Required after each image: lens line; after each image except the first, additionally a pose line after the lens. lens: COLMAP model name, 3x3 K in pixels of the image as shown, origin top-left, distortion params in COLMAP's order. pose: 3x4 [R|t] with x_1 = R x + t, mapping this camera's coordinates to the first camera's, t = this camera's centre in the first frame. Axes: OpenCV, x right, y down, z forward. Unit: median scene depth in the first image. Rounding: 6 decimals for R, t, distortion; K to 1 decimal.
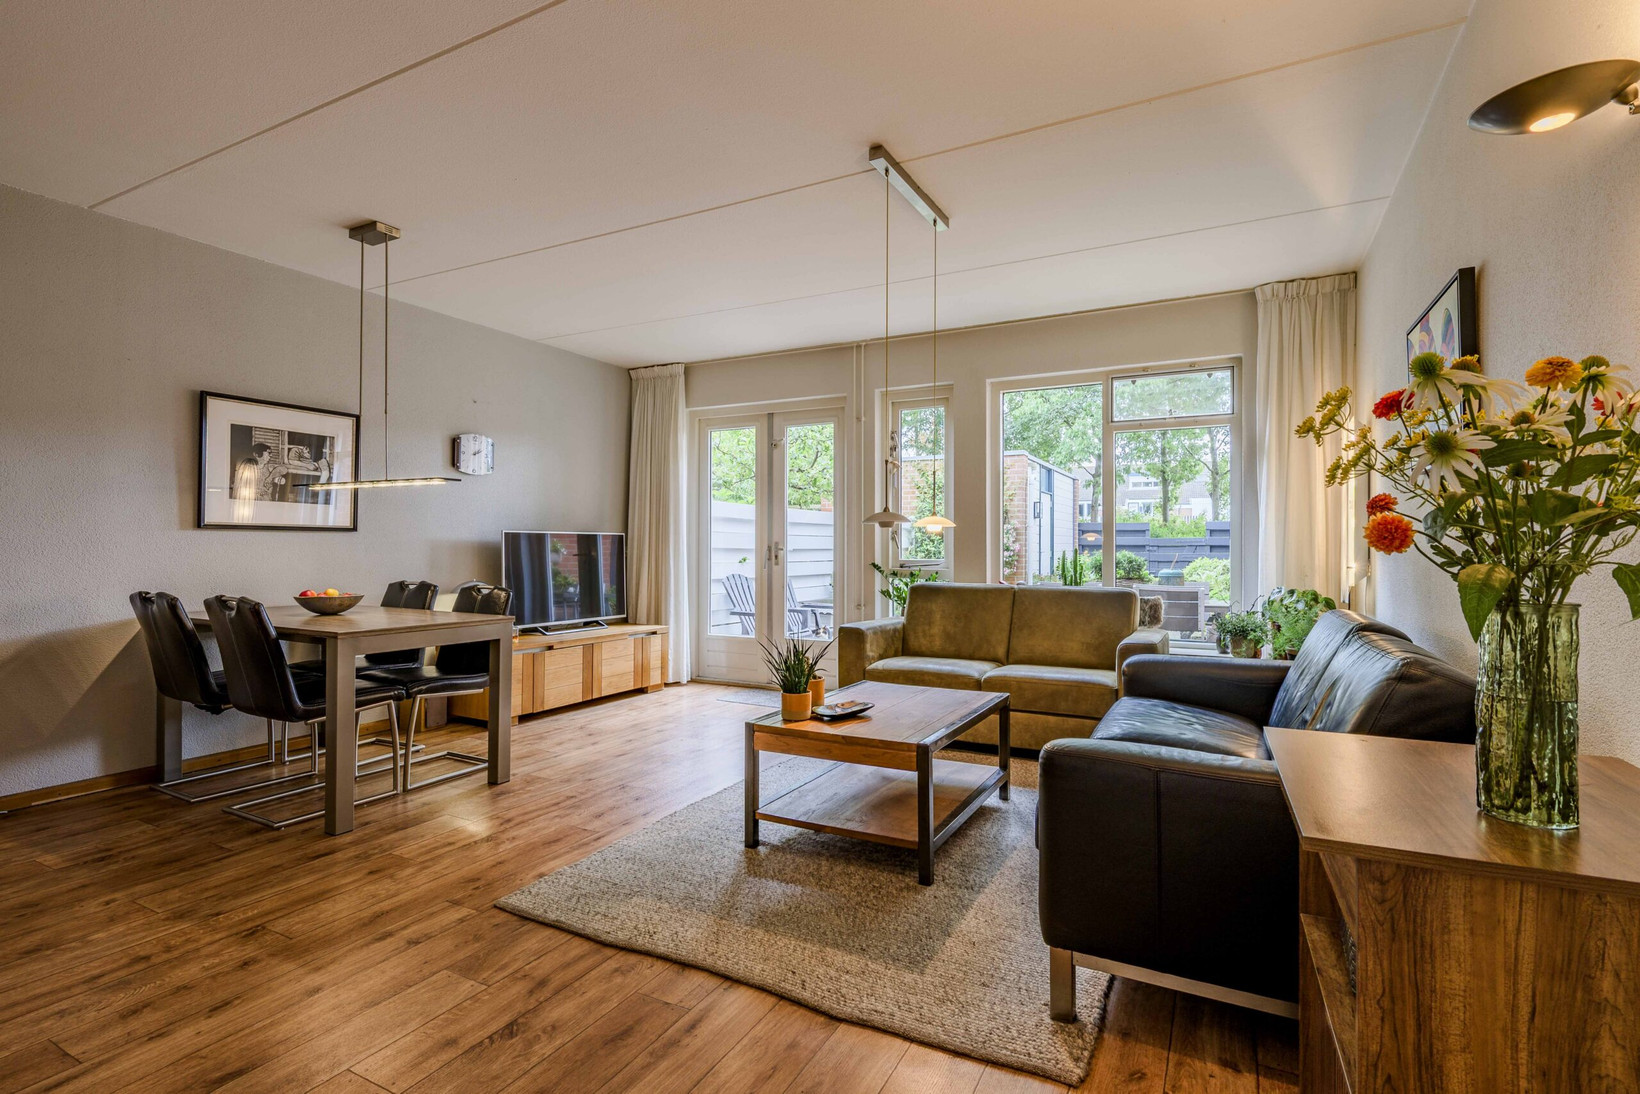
lens RADIAL K [[775.3, 0, 820.0], [0, 775.3, 547.0], [0, 0, 1]] dist [0.000814, 0.000075]
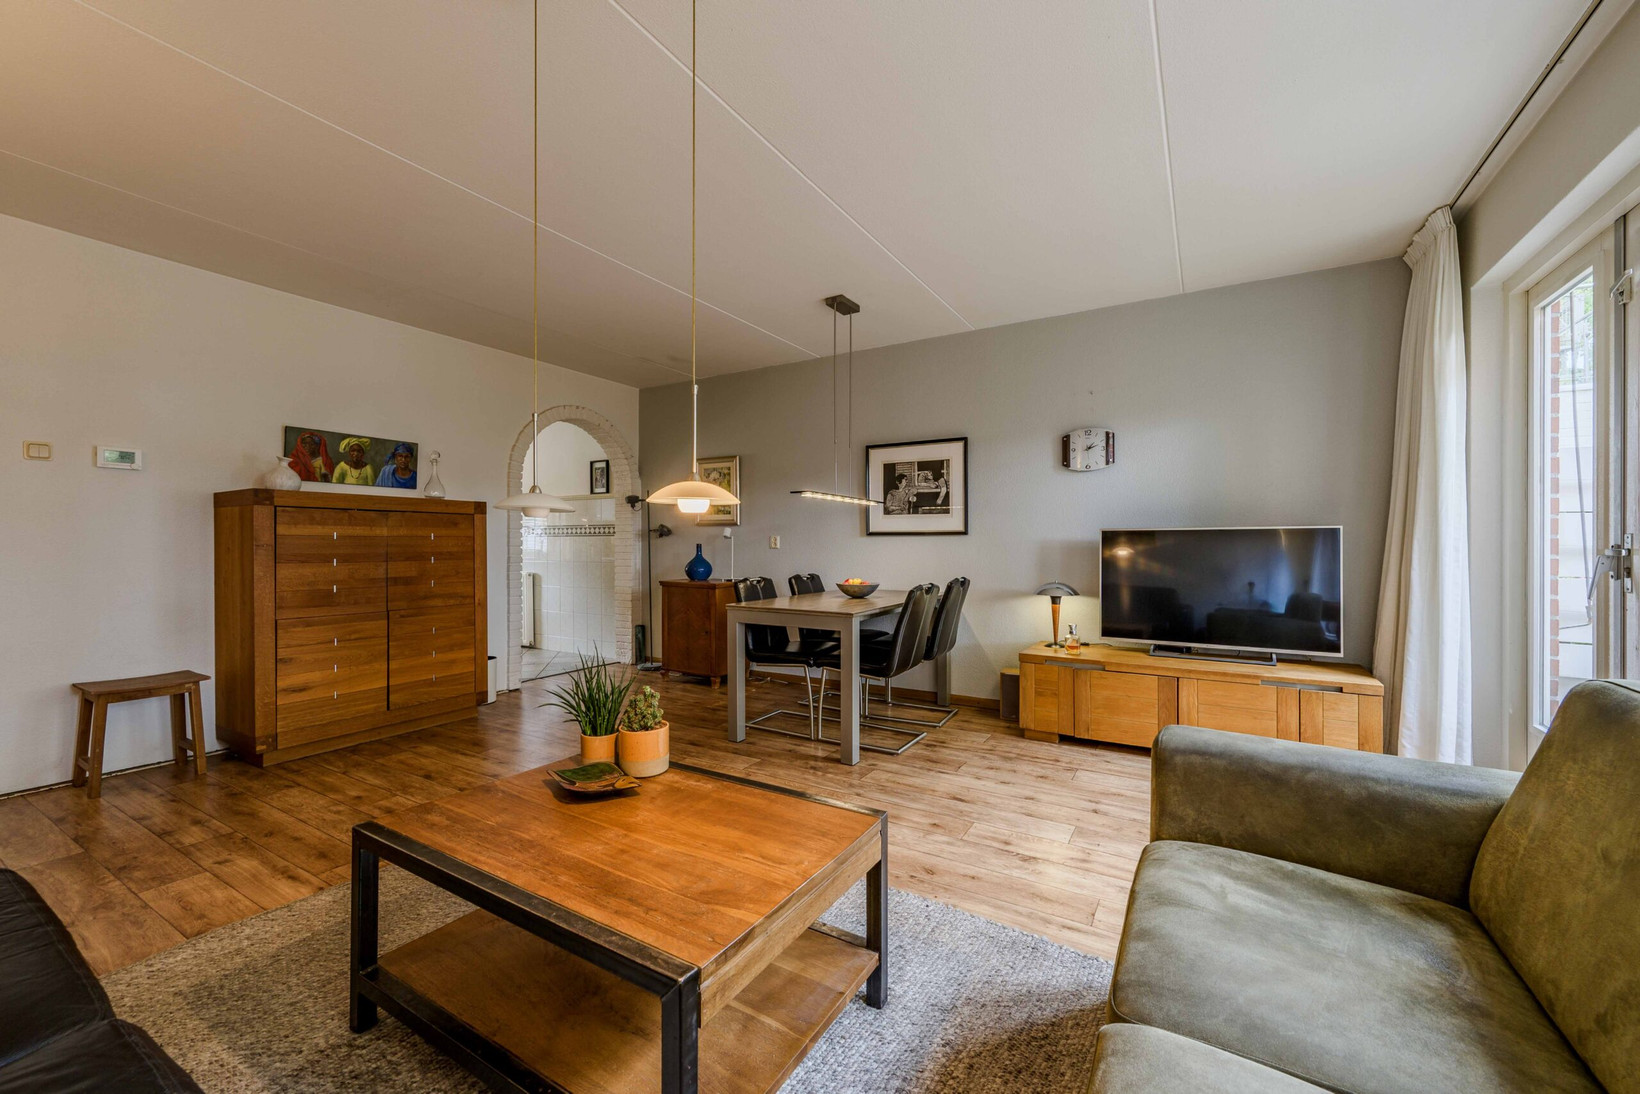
lens RADIAL K [[643.0, 0, 820.0], [0, 643.0, 547.0], [0, 0, 1]] dist [0.000949, -0.000021]
pose [[-0.039887, -0.007949, -0.999173, 0.430048], [-0.002310, 0.999966, -0.007863, 0.007224], [0.999202, 0.001994, -0.039904, 0.879658]]
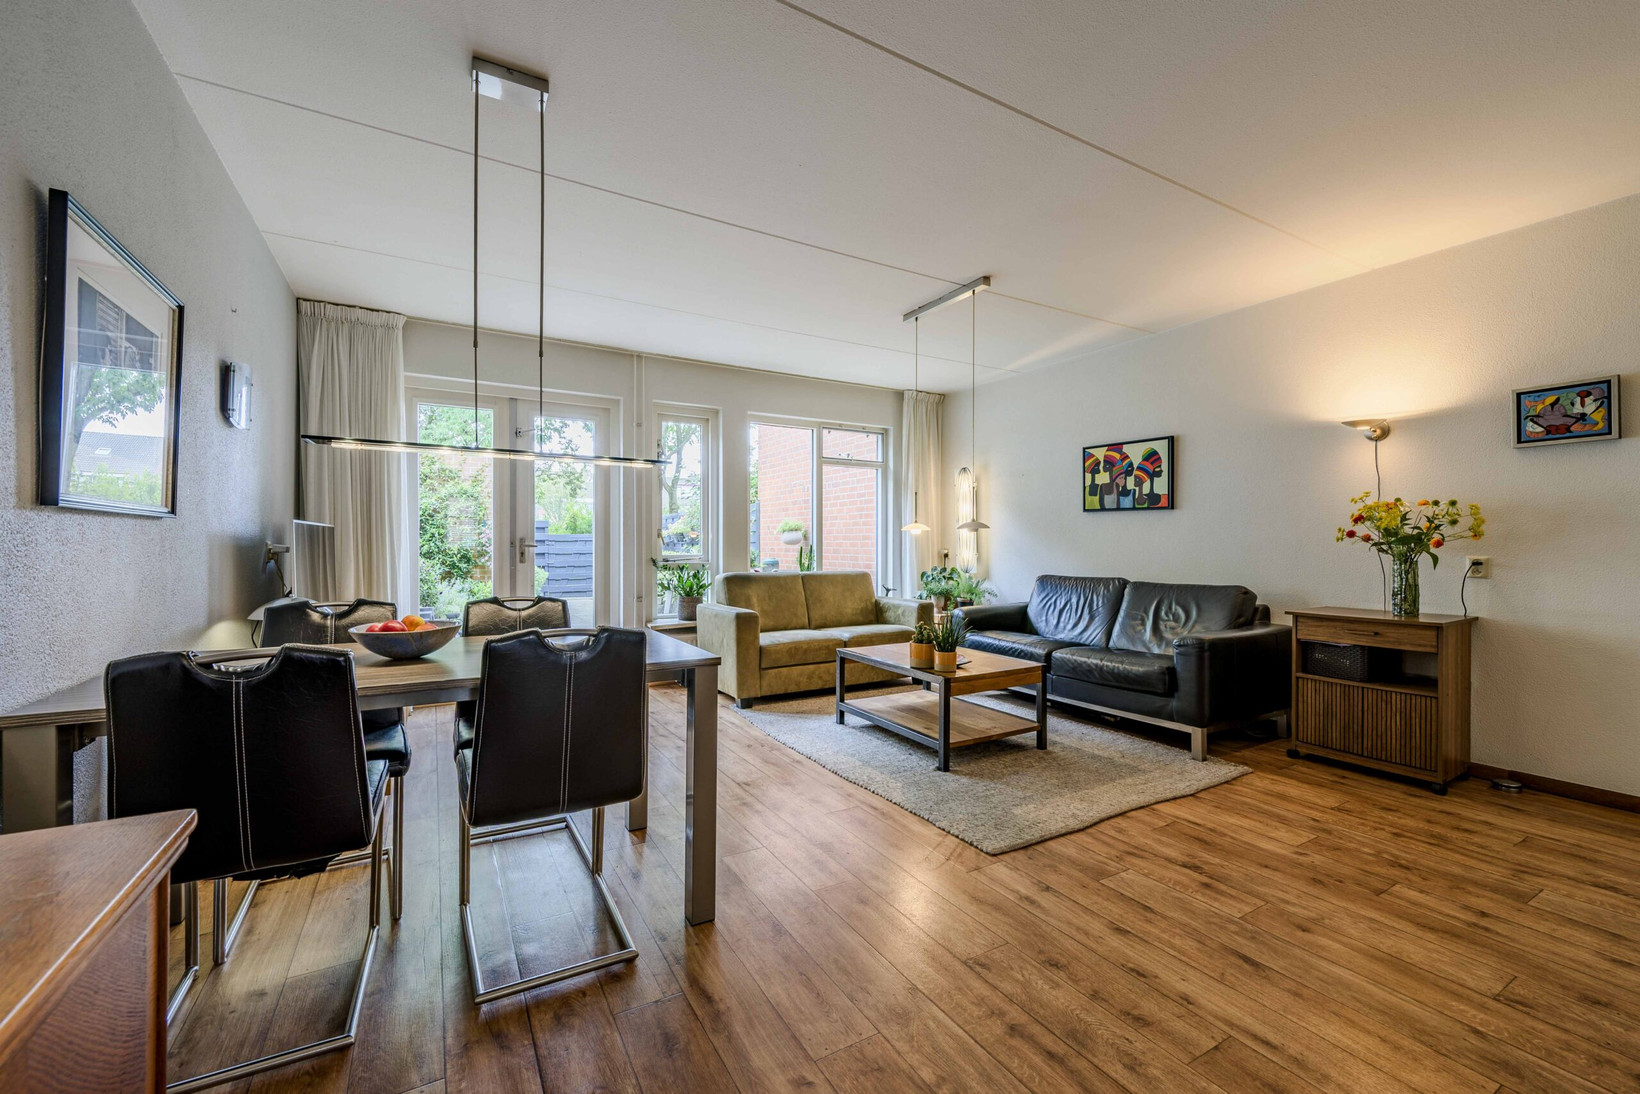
lens RADIAL K [[672.0, 0, 820.0], [0, 672.0, 547.0], [0, 0, 1]] dist [0.014081, 0.000143]
pose [[0.525213, -0.007598, 0.850937, -0.825496], [-0.000836, 0.999955, 0.009445, -0.006175], [-0.850970, -0.005672, 0.525183, 0.402559]]
